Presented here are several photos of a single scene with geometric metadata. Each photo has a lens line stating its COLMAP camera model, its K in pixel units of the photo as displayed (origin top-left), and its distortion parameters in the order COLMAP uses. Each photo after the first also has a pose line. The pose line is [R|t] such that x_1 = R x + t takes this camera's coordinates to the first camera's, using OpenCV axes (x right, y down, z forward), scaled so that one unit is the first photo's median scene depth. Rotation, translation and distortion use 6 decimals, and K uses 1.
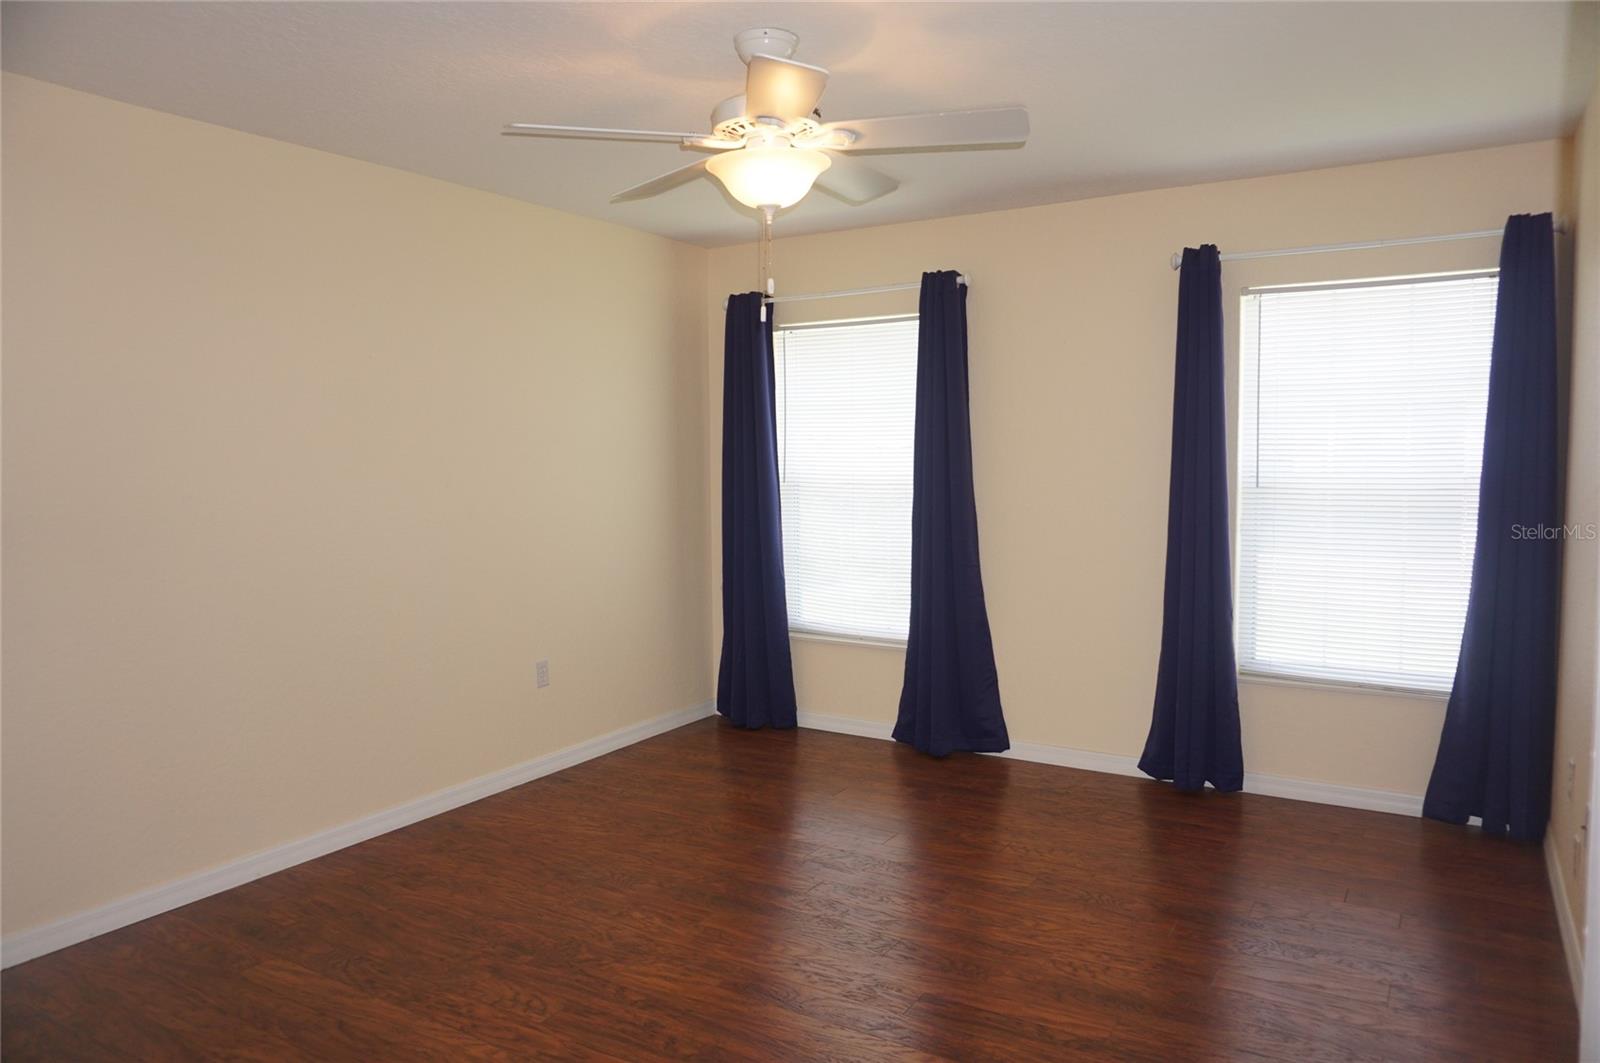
lens RADIAL K [[1062.4, 0, 800.0], [0, 1062.4, 531.5], [0, 0, 1]] dist [-0.039193, 0.001110]
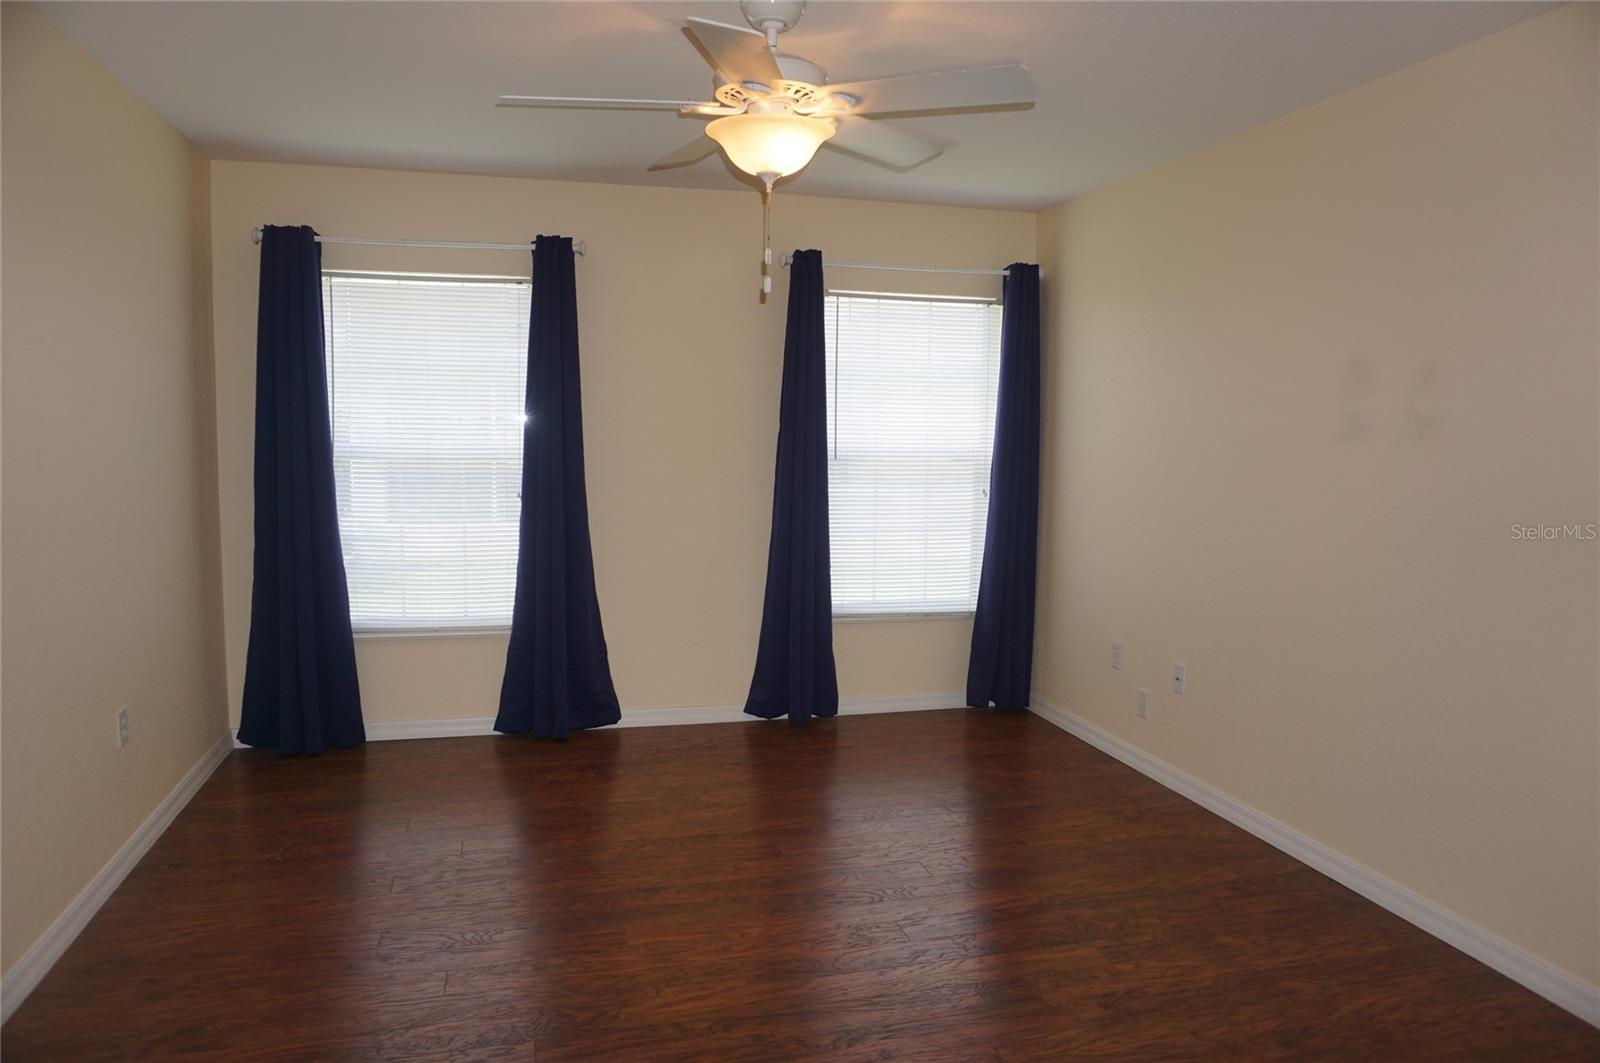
lens RADIAL K [[1062.4, 0, 800.0], [0, 1062.4, 531.5], [0, 0, 1]] dist [-0.039193, 0.001110]
pose [[0.691429, -0.053761, 0.720441, -0.413381], [0.033444, 0.998540, 0.042416, -0.011983], [-0.721669, -0.005233, 0.692218, 0.174287]]
